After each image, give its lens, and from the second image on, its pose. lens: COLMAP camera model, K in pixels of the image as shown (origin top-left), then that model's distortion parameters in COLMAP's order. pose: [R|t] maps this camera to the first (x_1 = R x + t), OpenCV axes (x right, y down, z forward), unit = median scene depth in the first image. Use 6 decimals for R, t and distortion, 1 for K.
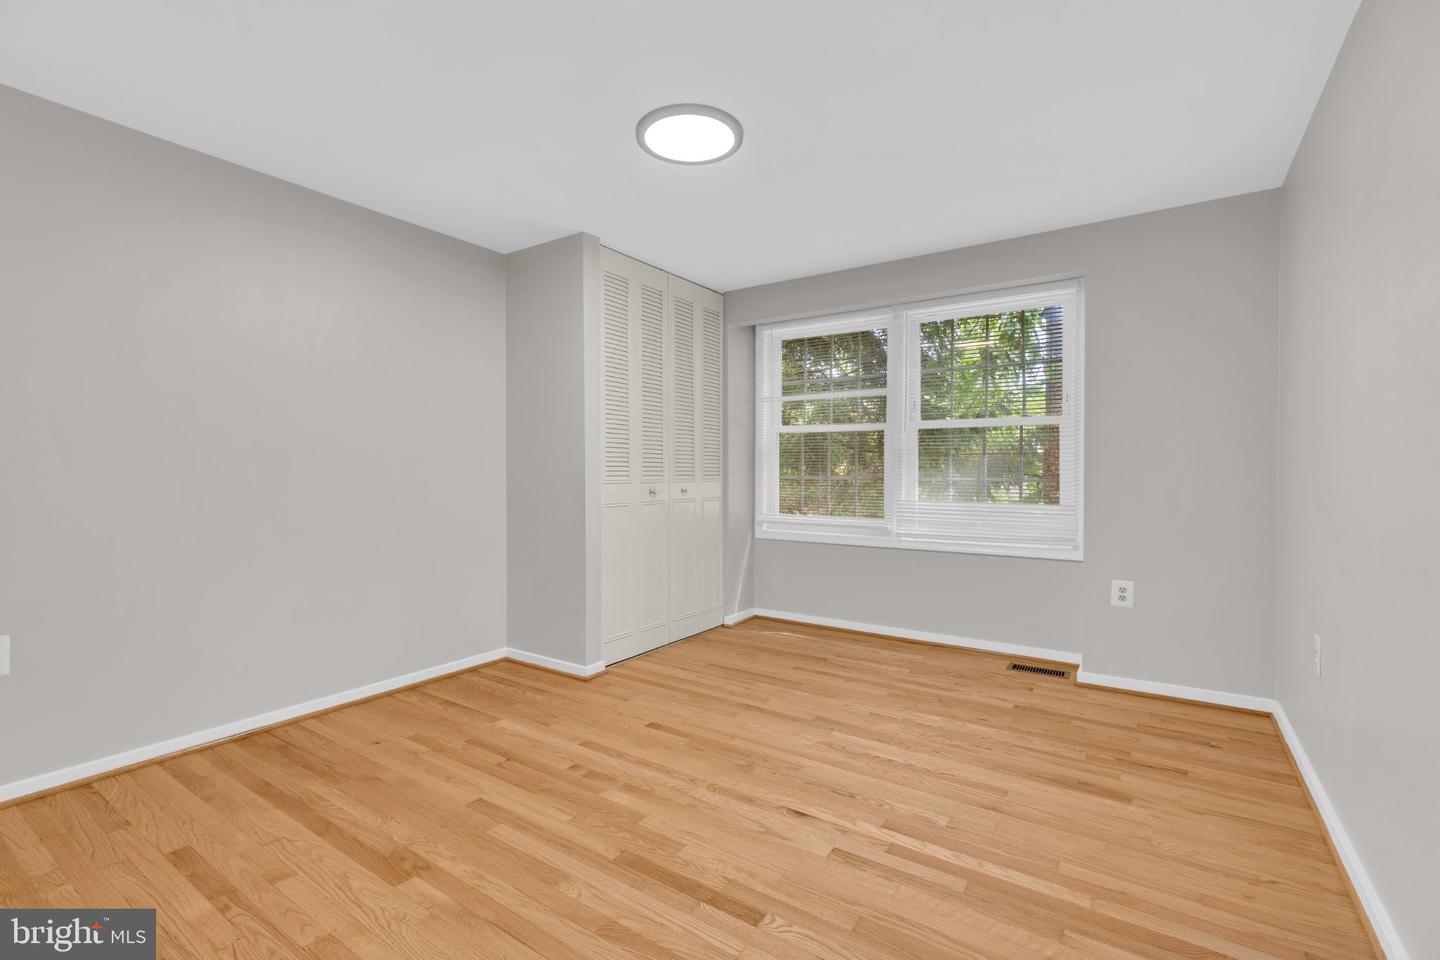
lens RADIAL K [[631.8, 0, 720.9], [0, 631.8, 475.4], [0, 0, 1]] dist [0.003088, 0.000259]
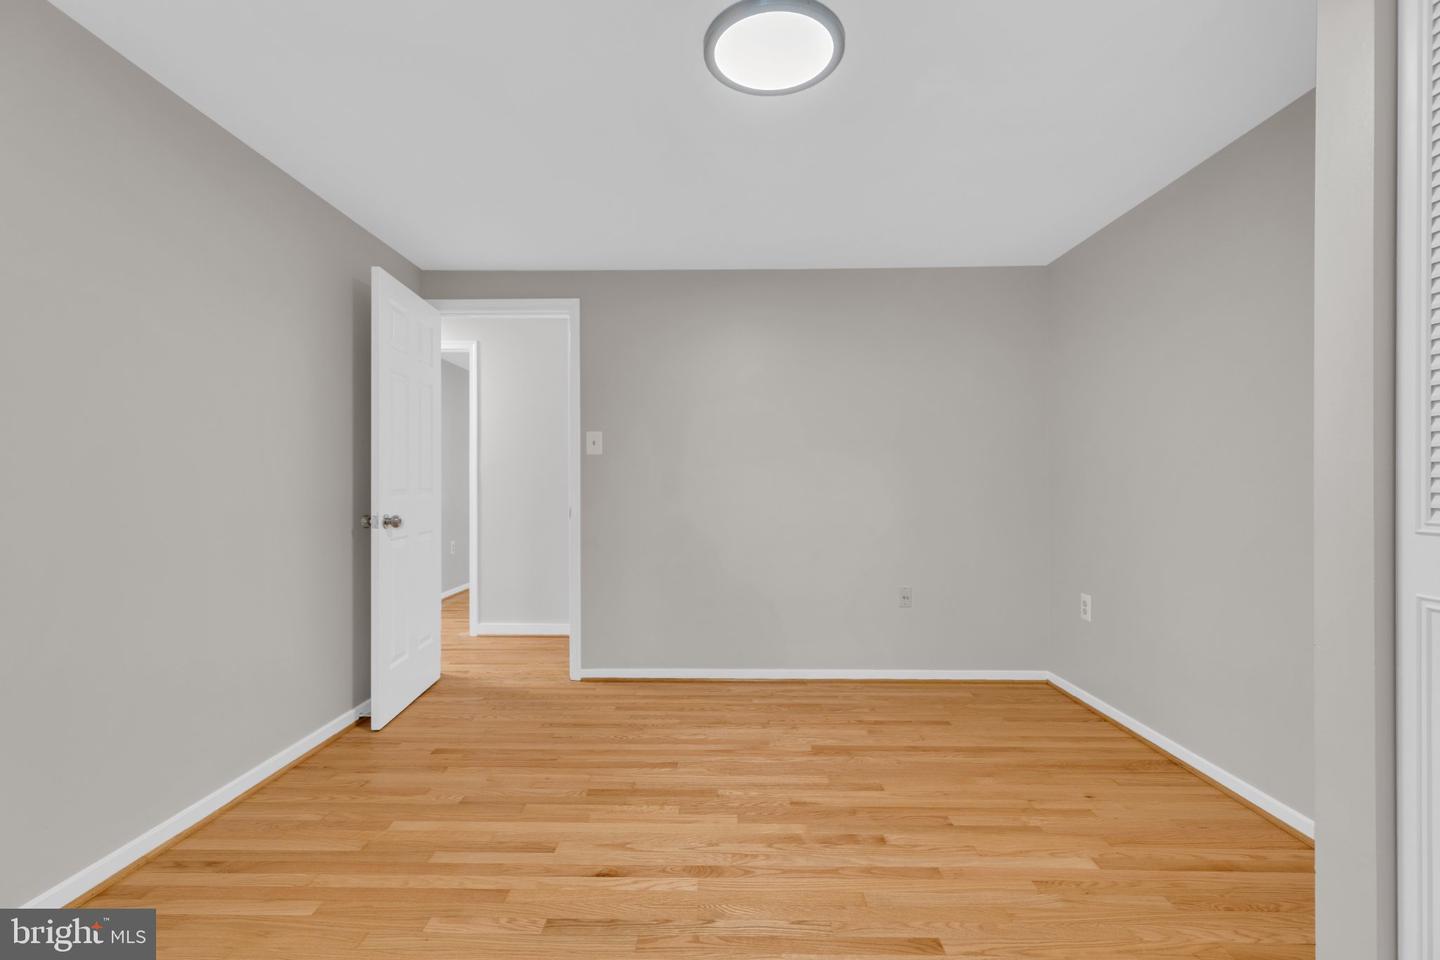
lens RADIAL K [[631.8, 0, 720.3], [0, 631.8, 481.2], [0, 0, 1]] dist [0.003088, 0.000259]
pose [[-0.825456, -0.003717, -0.564454, 0.447545], [-0.005548, 0.999983, 0.001530, -0.021029], [0.564439, 0.004395, -0.825463, 1.660541]]
